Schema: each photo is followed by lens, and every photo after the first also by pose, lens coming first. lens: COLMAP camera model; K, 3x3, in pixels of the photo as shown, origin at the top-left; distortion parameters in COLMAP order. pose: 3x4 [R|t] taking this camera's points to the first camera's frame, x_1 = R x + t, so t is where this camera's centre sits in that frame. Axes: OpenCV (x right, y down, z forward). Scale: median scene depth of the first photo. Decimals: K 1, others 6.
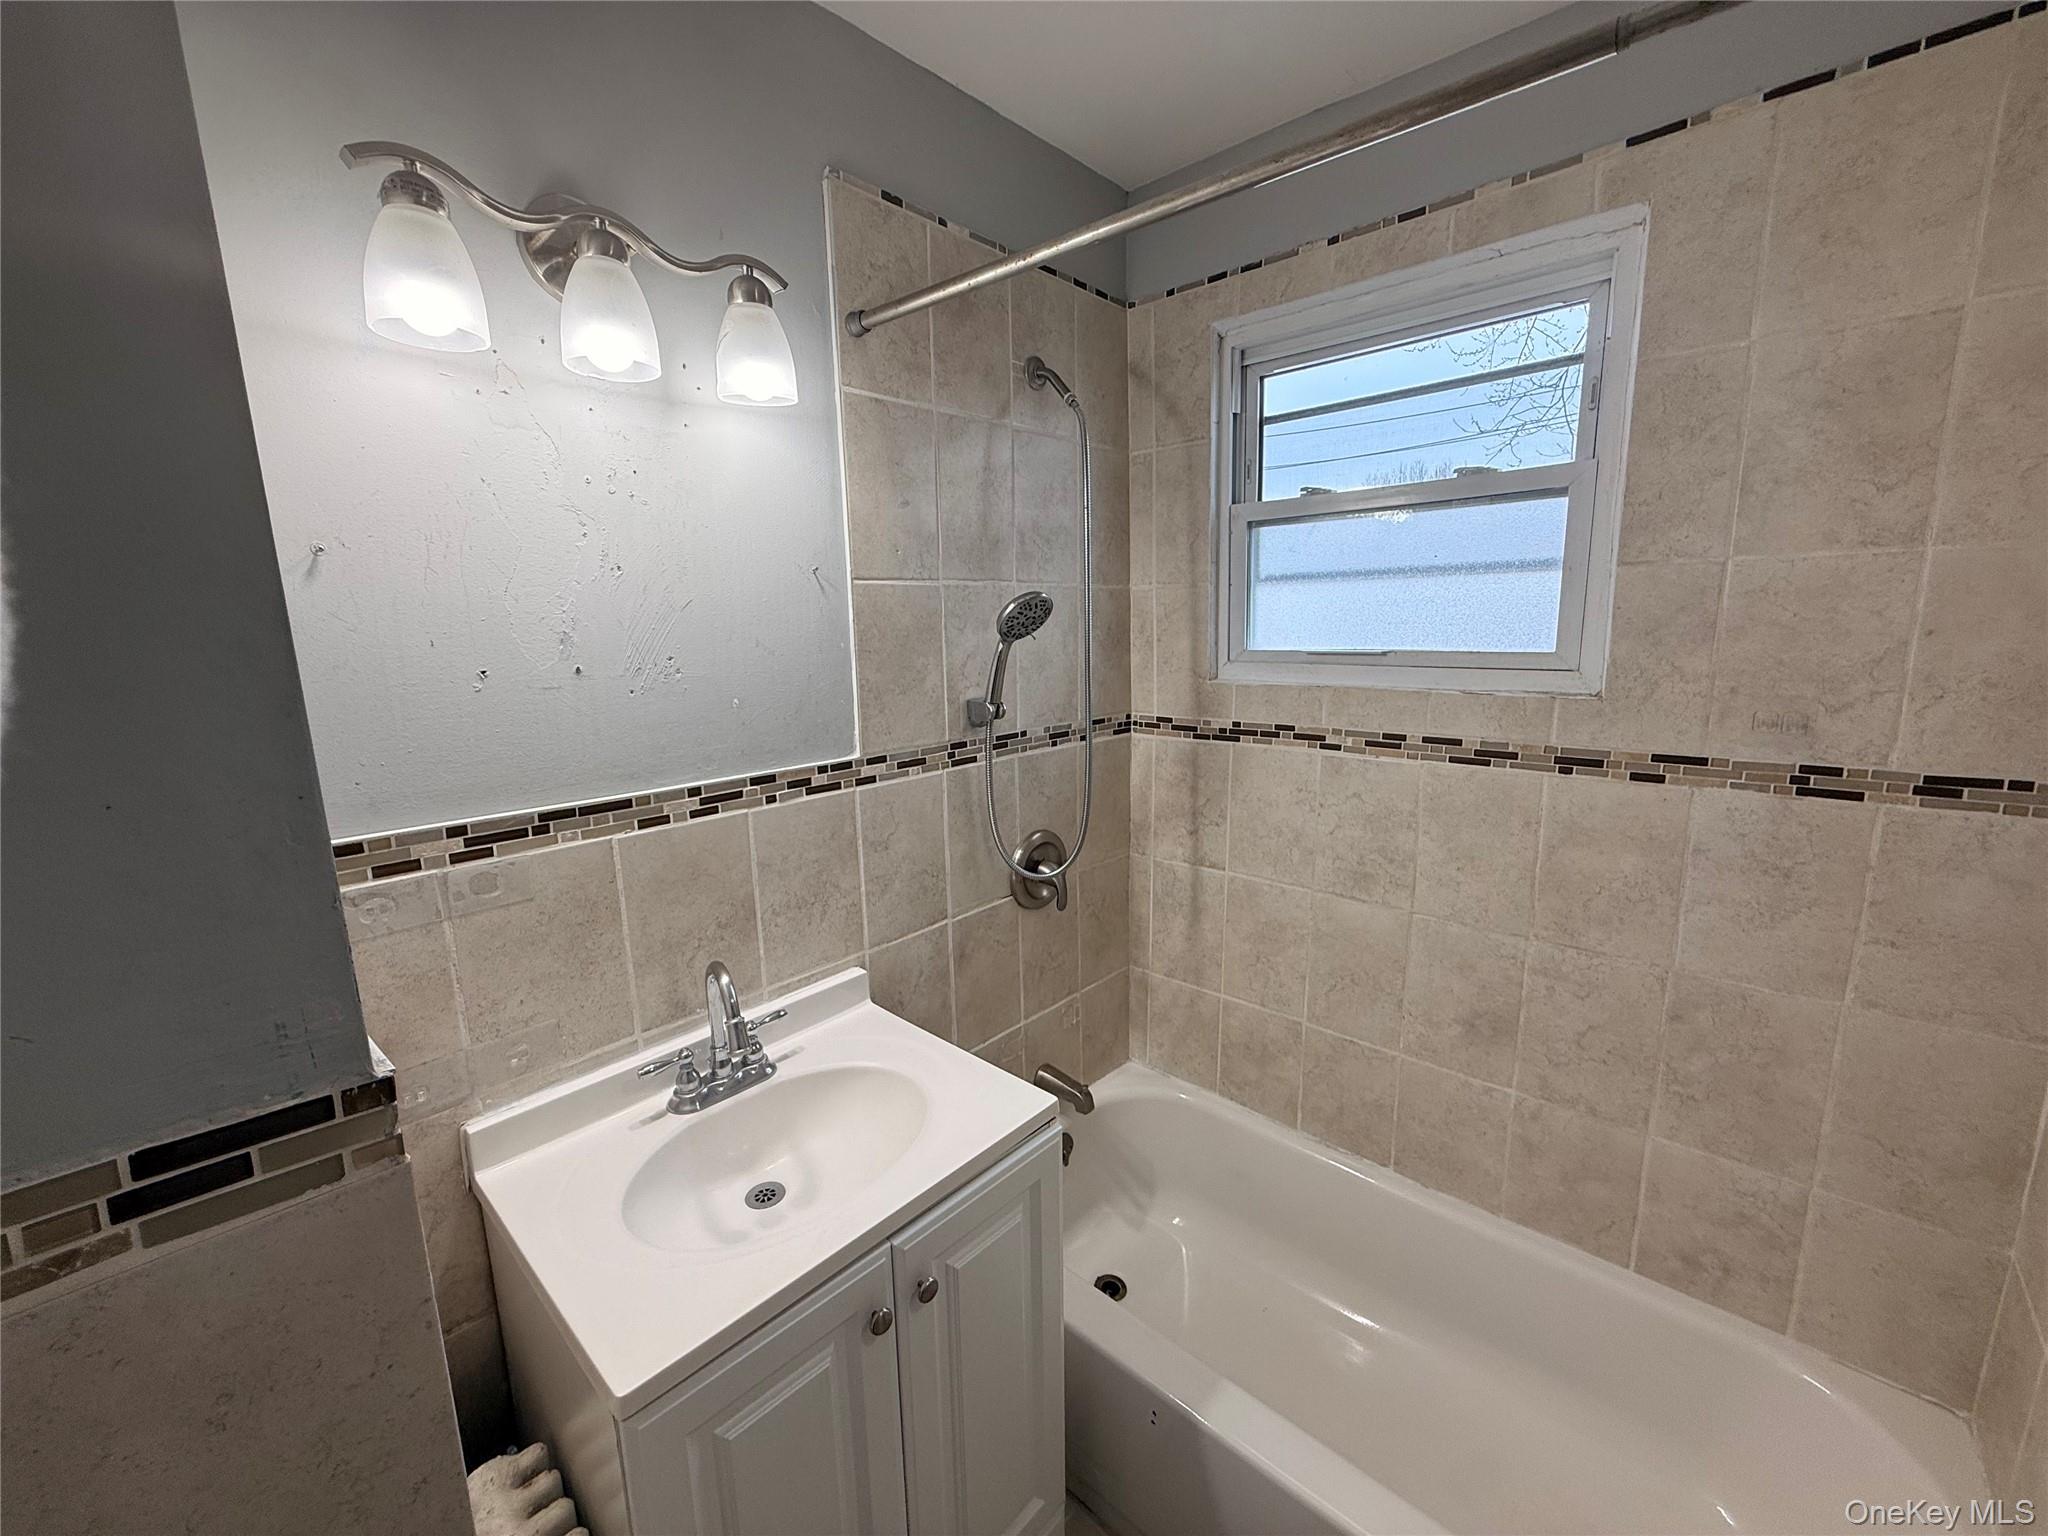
lens RADIAL K [[812.9, 0, 1030.3], [0, 812.9, 763.8], [0, 0, 1]] dist [-0.001922, 0.000049]
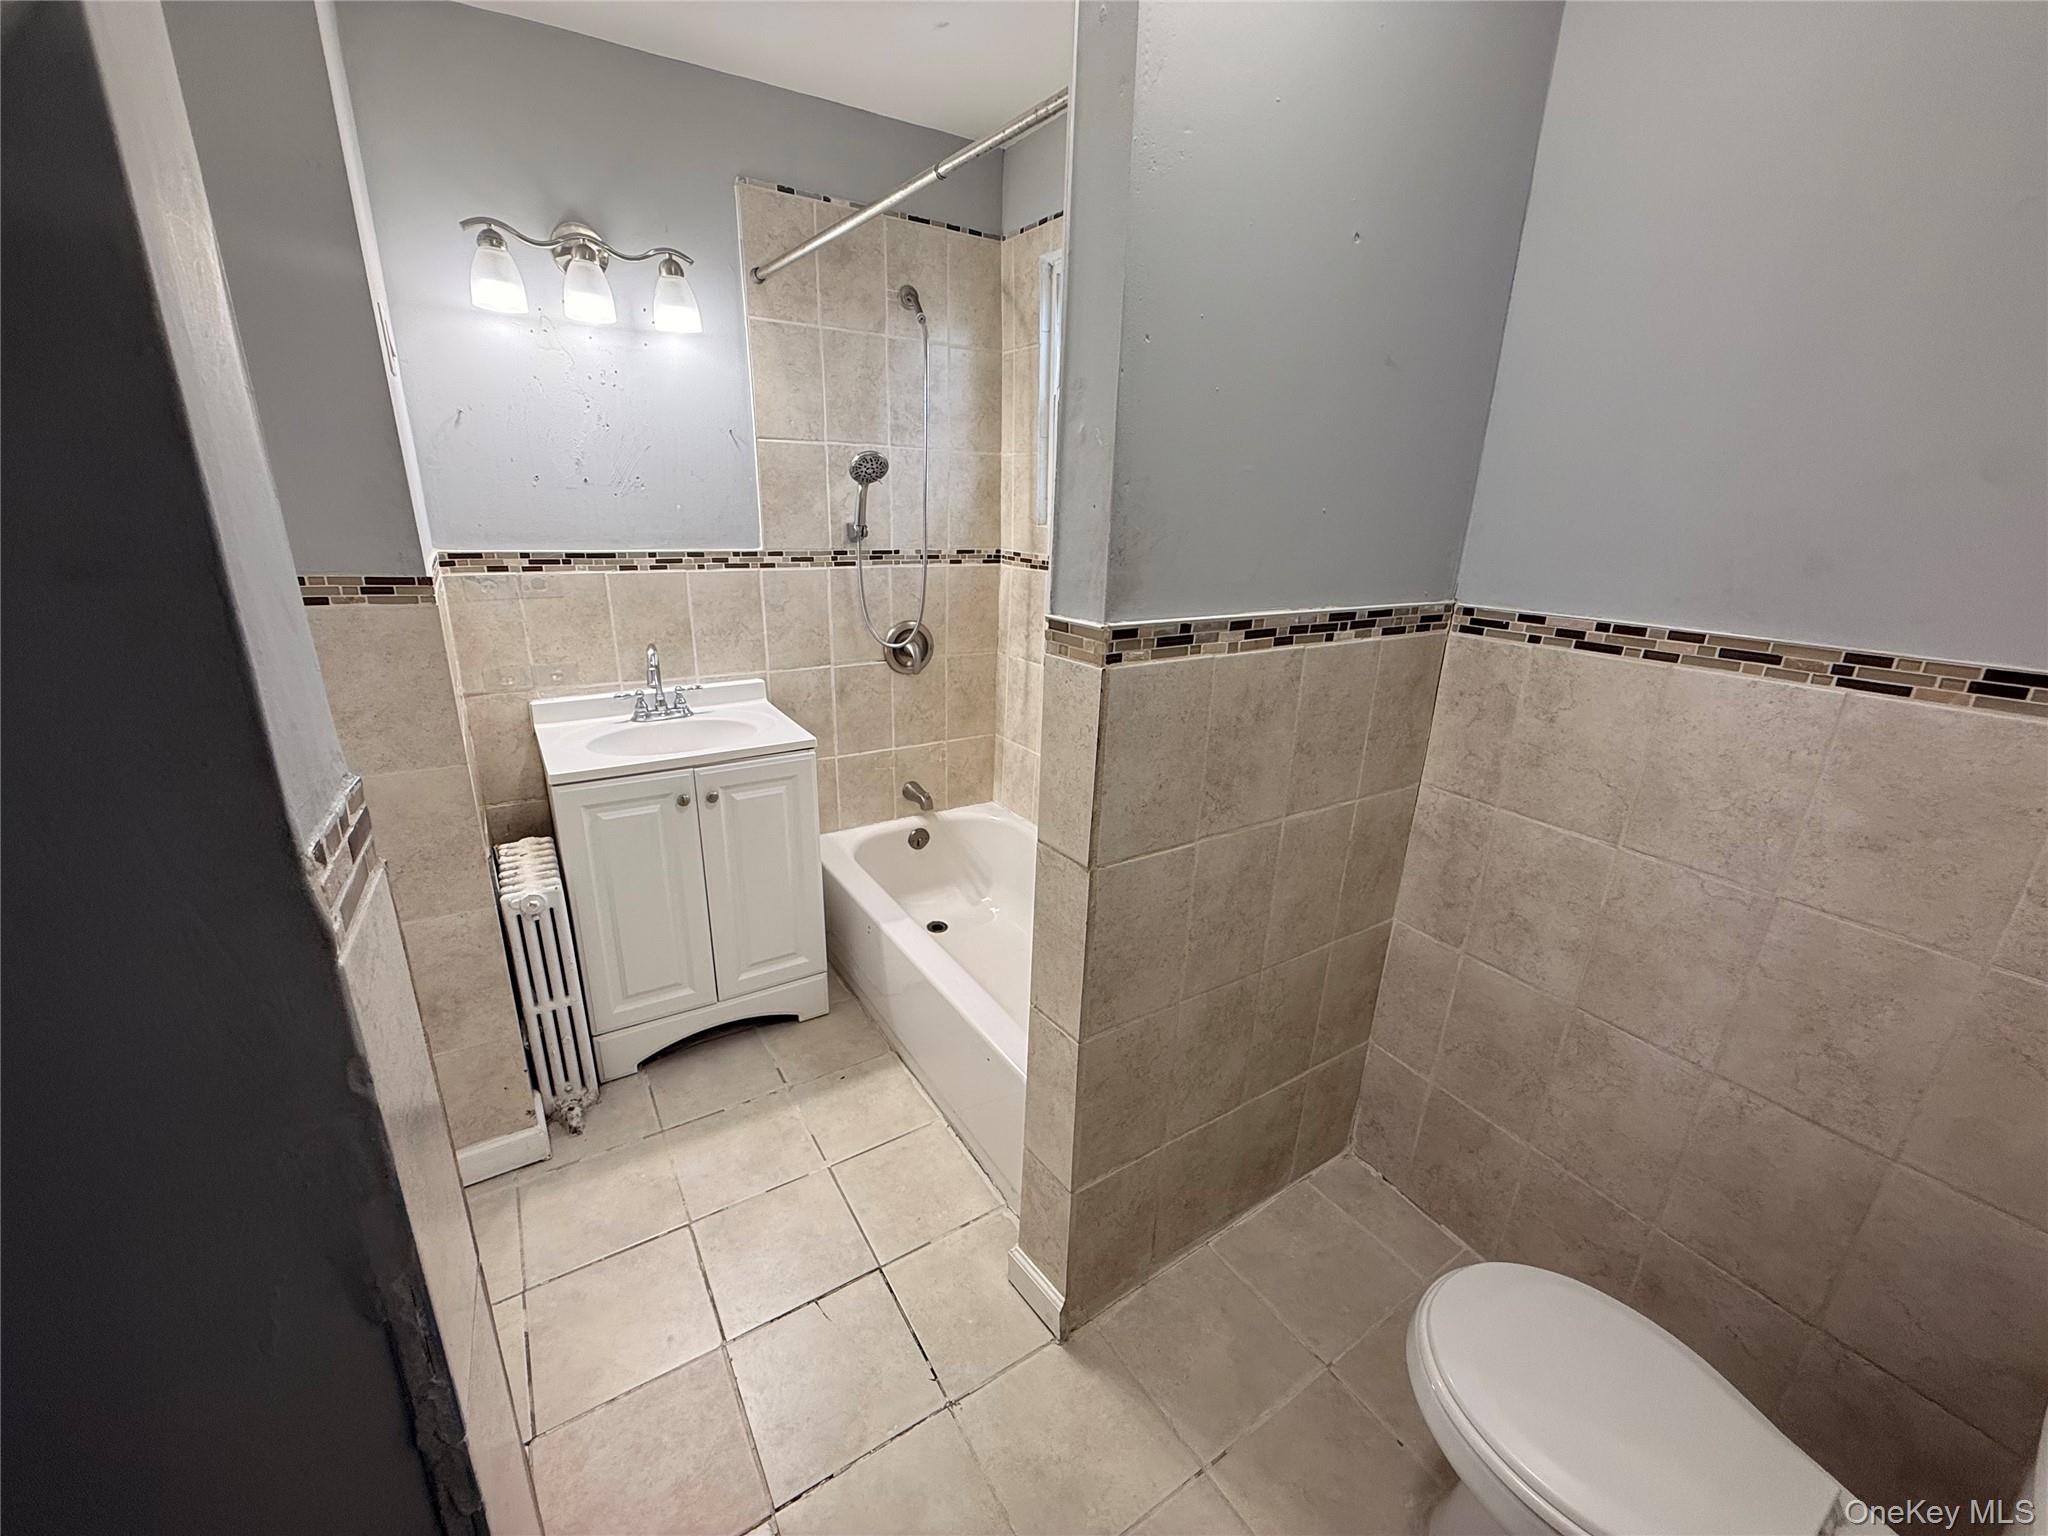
lens RADIAL K [[812.9, 0, 1027.3], [0, 812.9, 760.9], [0, 0, 1]] dist [-0.001922, 0.000049]
pose [[0.967896, 0.123179, -0.219099, 0.716914], [-0.092426, 0.985033, 0.145492, 0.122224], [0.233741, -0.120570, 0.964794, -0.519302]]
